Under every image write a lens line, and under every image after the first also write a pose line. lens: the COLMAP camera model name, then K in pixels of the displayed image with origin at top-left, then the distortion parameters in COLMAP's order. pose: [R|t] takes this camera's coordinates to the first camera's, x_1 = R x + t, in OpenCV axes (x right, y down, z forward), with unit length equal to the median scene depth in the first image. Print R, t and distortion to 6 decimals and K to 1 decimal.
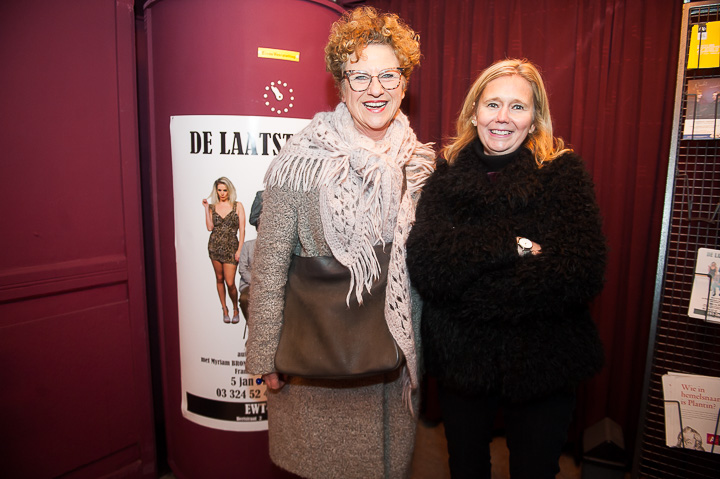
lens RADIAL K [[488.1, 0, 359.3], [0, 488.1, 238.5], [0, 0, 1]] dist [-0.049169, -0.001295]
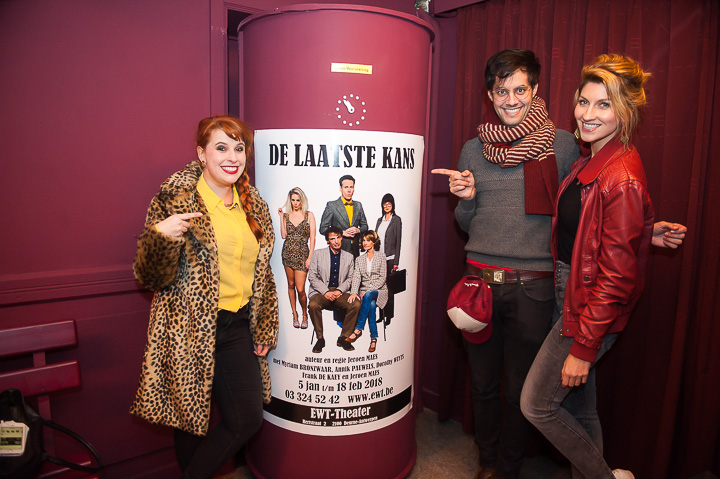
lens RADIAL K [[488.1, 0, 359.3], [0, 488.1, 238.5], [0, 0, 1]] dist [-0.049169, -0.001295]
pose [[0.968413, 0.037677, -0.246489, 0.109720], [-0.042539, 0.998991, -0.014428, -0.007471], [0.245697, 0.024457, 0.969038, 0.019387]]
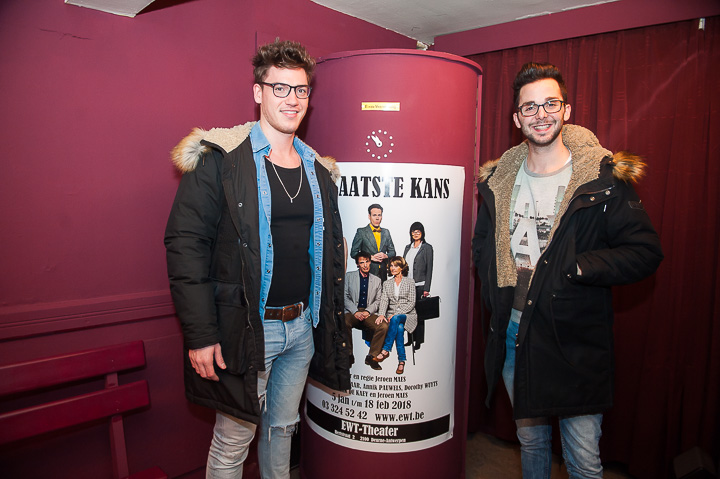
lens RADIAL K [[485.1, 0, 358.6], [0, 485.1, 240.6], [0, 0, 1]] dist [-0.049515, -0.001118]
pose [[0.829192, 0.051475, -0.556588, 0.405874], [-0.095140, 0.994218, -0.049790, -0.013487], [0.550807, 0.094240, 0.829295, 0.077881]]
